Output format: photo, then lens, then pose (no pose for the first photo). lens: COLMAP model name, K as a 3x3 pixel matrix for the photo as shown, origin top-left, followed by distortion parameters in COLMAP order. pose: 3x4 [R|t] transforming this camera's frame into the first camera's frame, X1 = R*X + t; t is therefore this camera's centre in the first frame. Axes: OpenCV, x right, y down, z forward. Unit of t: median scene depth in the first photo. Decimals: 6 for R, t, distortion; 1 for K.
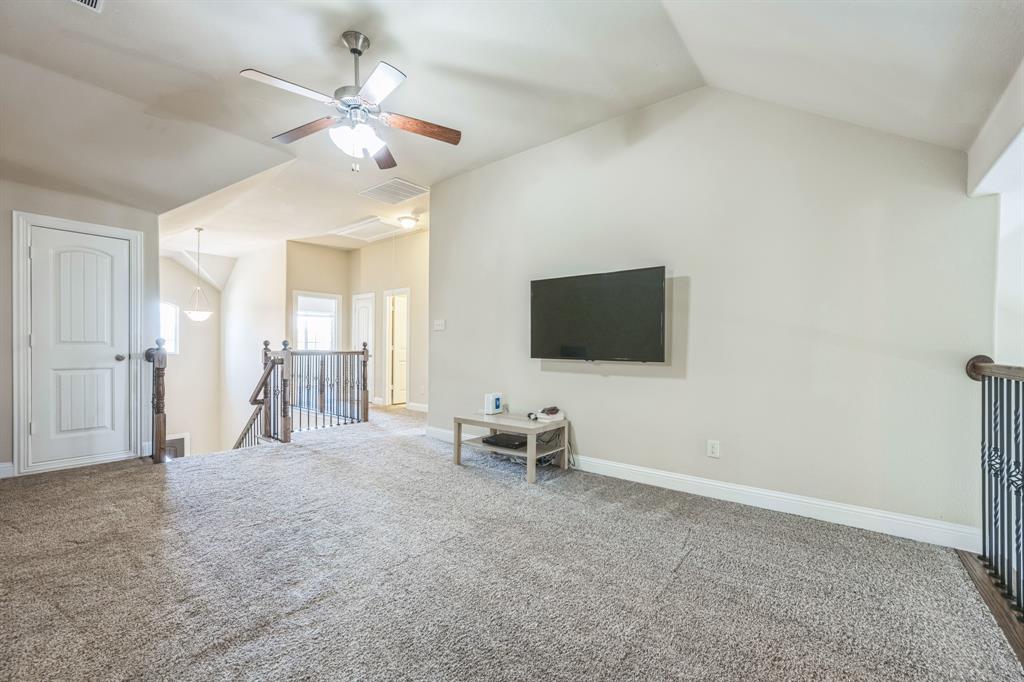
lens RADIAL K [[408.5, 0, 517.4], [0, 408.5, 347.6], [0, 0, 1]] dist [-0.006995, 0.002498]
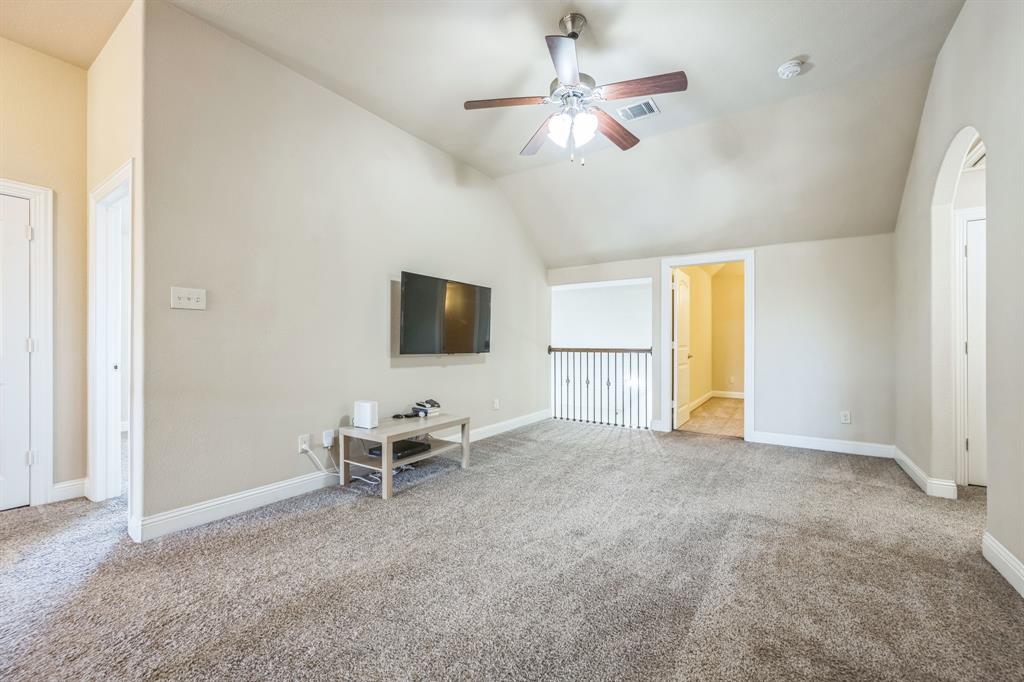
lens RADIAL K [[408.5, 0, 516.8], [0, 408.5, 341.8], [0, 0, 1]] dist [-0.006995, 0.002498]
pose [[-0.096267, 0.006217, 0.995336, -1.963053], [0.014265, 0.999886, -0.004865, 0.012599], [-0.995253, 0.013730, -0.096345, 1.805653]]
